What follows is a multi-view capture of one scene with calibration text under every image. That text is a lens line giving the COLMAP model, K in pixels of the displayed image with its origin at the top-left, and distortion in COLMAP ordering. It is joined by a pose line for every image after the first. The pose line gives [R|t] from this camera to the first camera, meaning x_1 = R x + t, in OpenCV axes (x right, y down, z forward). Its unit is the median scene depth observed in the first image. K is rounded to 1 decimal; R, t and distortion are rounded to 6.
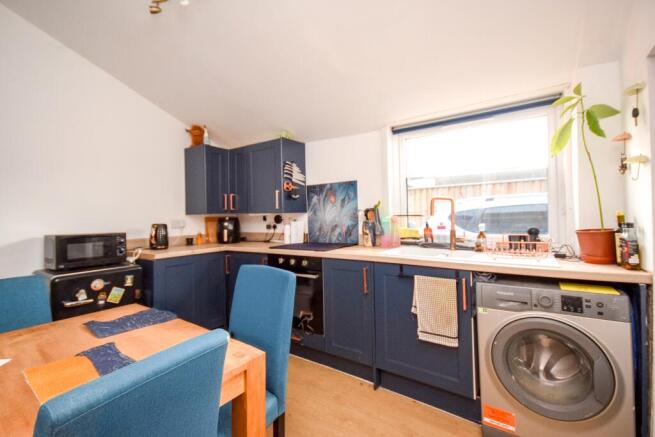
lens RADIAL K [[288.1, 0, 327.5], [0, 288.1, 218.5], [0, 0, 1]] dist [0.001562, -0.011795]
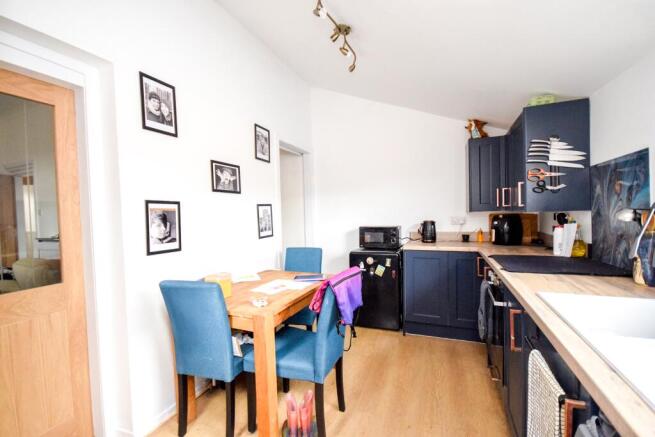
lens RADIAL K [[288.1, 0, 327.5], [0, 288.1, 218.5], [0, 0, 1]] dist [0.001562, -0.011795]
pose [[0.189965, 0.031229, -0.981294, 0.452456], [0.013762, 0.999311, 0.034466, -0.033988], [0.981694, -0.020052, 0.189404, 0.348728]]
